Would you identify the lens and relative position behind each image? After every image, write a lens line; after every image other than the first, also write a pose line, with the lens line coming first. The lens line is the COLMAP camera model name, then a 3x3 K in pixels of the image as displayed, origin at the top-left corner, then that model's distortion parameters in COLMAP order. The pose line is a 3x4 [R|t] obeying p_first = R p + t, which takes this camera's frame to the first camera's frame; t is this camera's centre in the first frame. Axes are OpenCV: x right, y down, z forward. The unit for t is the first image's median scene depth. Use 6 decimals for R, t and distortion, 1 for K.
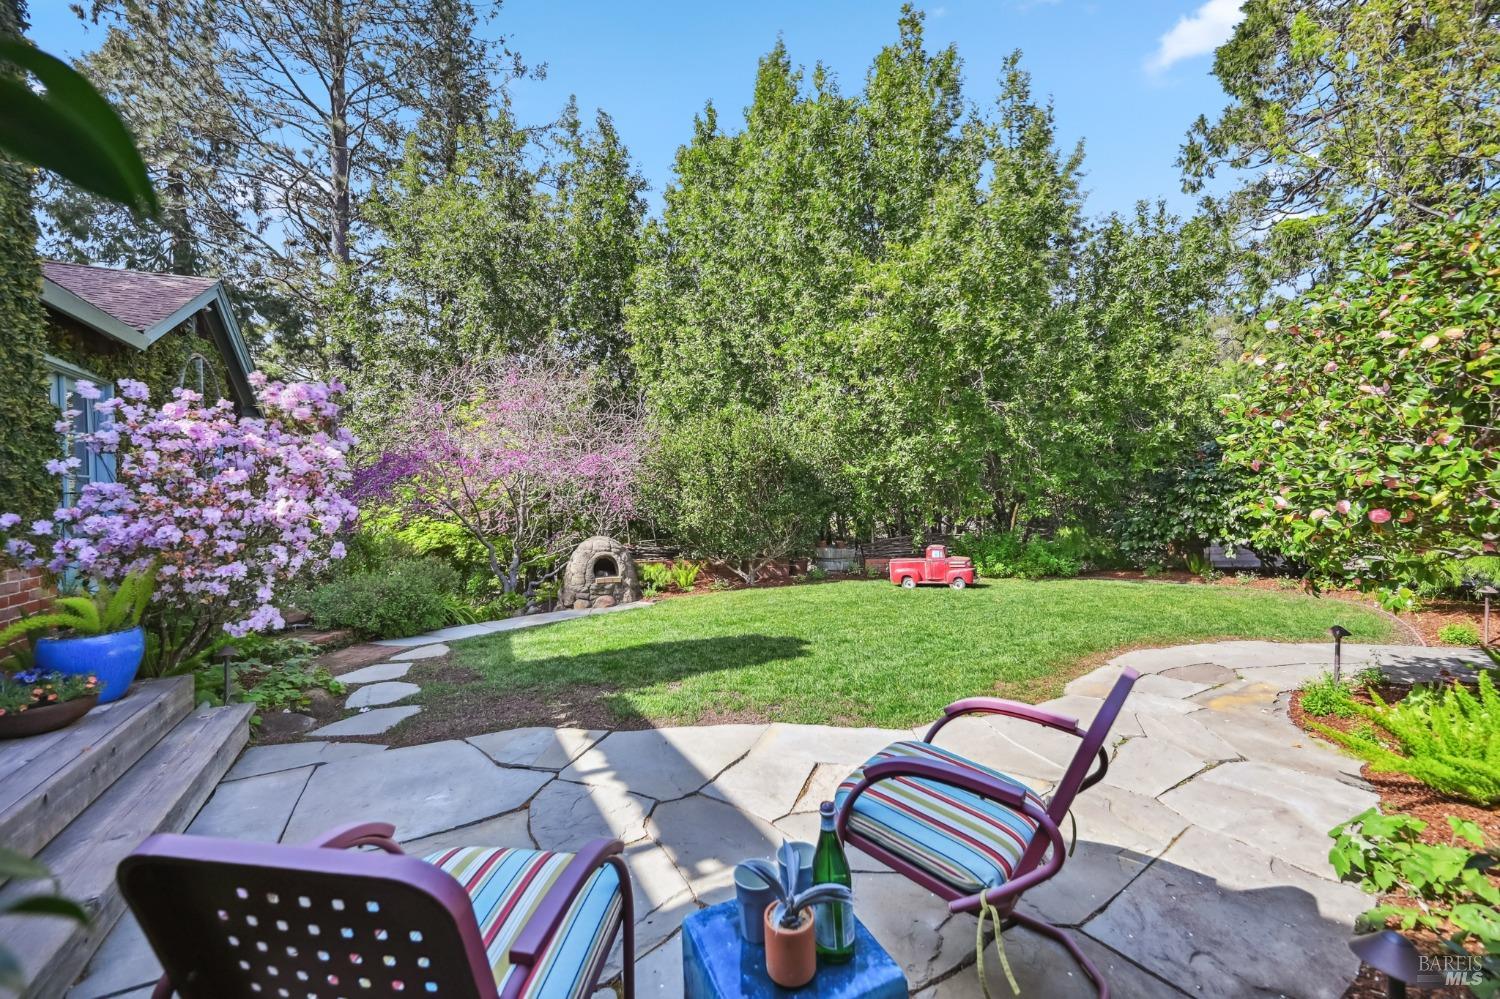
lens RADIAL K [[594.9, 0, 748.0], [0, 594.9, 502.0], [0, 0, 1]] dist [0.003112, 0.000290]
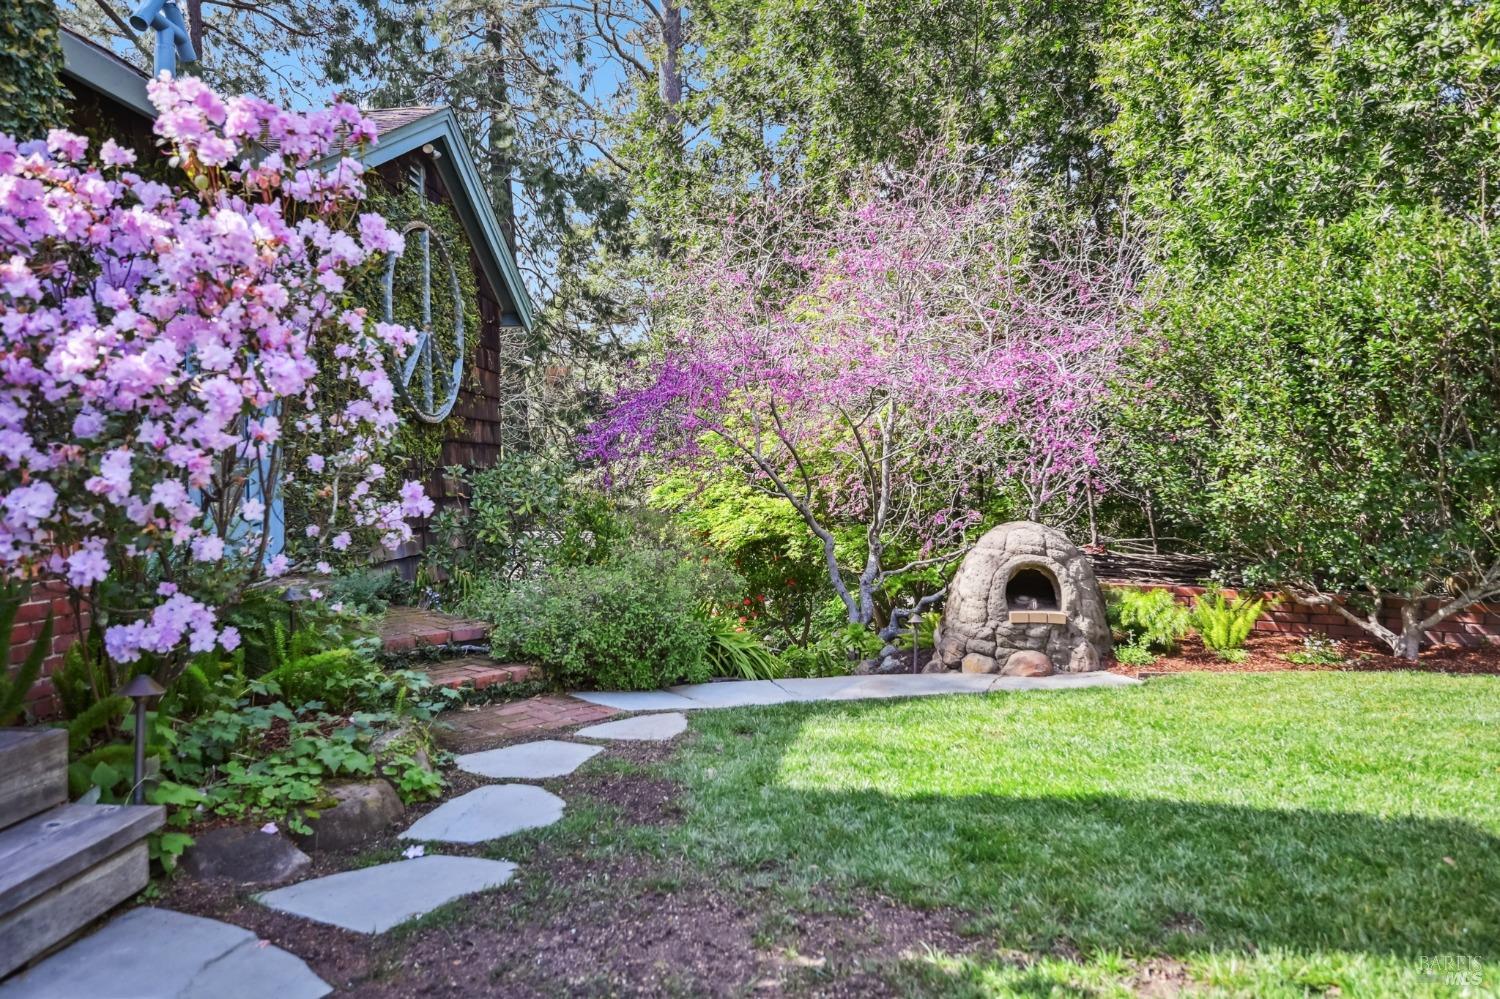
lens RADIAL K [[995.1, 0, 749.1], [0, 995.1, 504.0], [0, 0, 1]] dist [0.001347, 0.004171]
pose [[0.846618, 0.024483, -0.531638, -0.018096], [-0.016106, 0.999662, 0.020389, 0.030817], [0.531957, -0.008699, 0.846727, 0.227277]]
